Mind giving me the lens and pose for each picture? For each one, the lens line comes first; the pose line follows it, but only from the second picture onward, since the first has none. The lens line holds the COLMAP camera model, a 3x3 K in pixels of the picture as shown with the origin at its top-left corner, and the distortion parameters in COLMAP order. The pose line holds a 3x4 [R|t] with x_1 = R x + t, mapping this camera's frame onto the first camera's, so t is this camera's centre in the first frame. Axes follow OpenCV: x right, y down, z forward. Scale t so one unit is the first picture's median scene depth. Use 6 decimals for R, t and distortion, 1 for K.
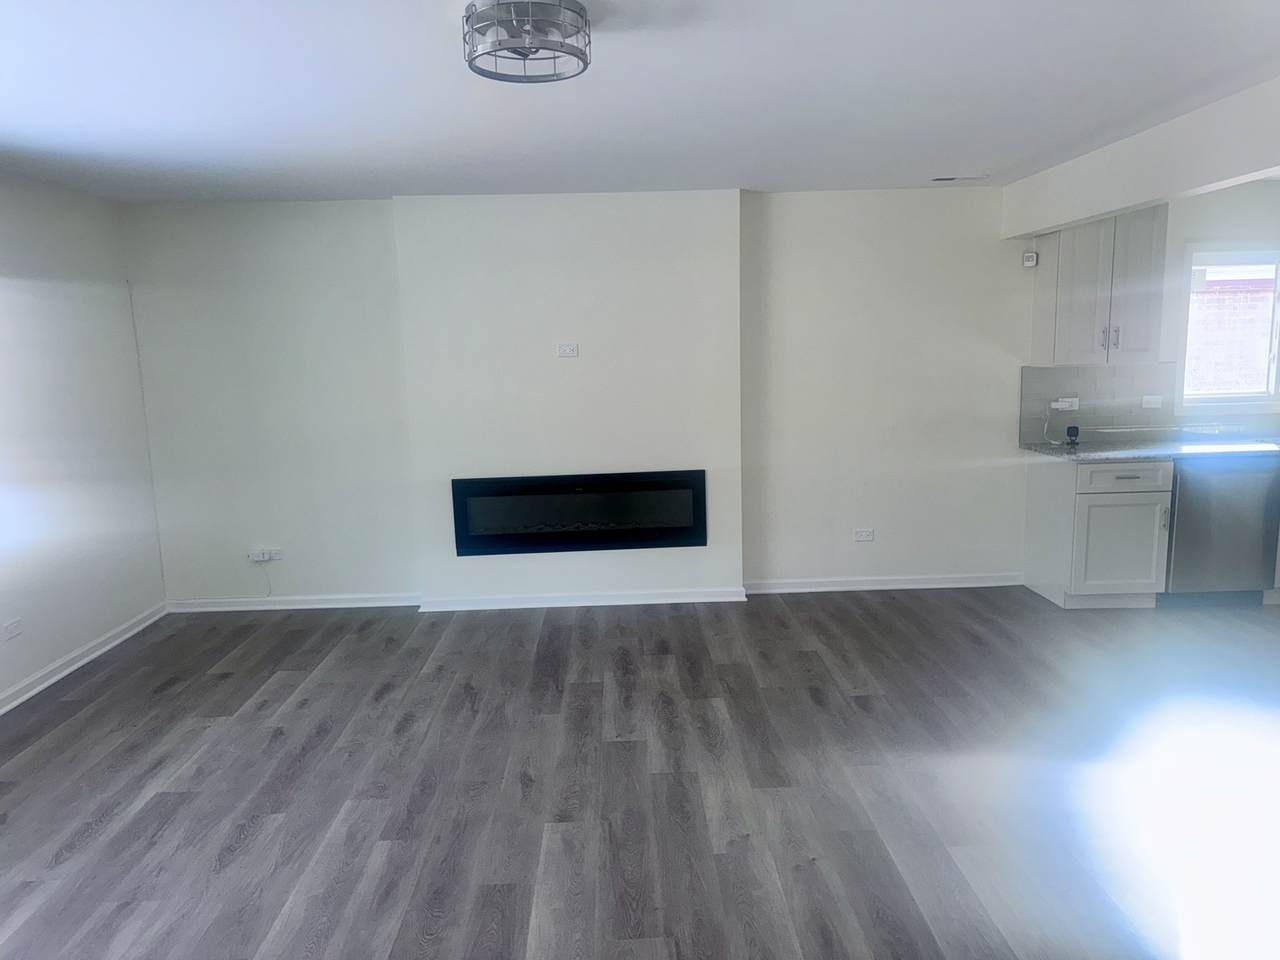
lens RADIAL K [[888.6, 0, 640.0], [0, 888.6, 480.0], [0, 0, 1]] dist [0.125469, -0.186682]
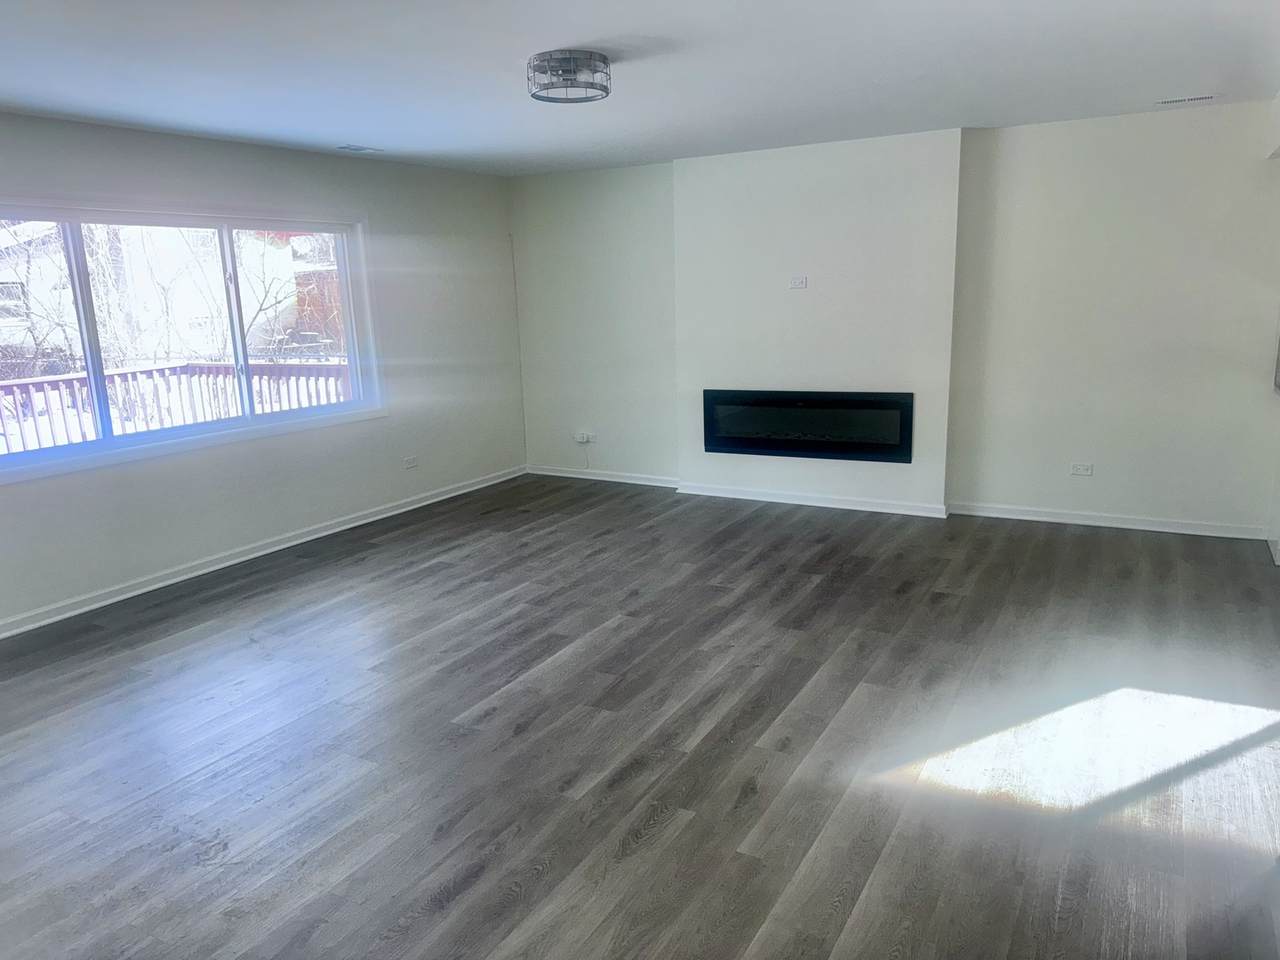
lens RADIAL K [[888.6, 0, 640.0], [0, 888.6, 480.0], [0, 0, 1]] dist [0.125469, -0.186682]
pose [[0.856327, 0.107766, -0.505065, 0.434136], [-0.071403, 0.993299, 0.090878, 0.022303], [0.511474, -0.041758, 0.858284, -0.142118]]
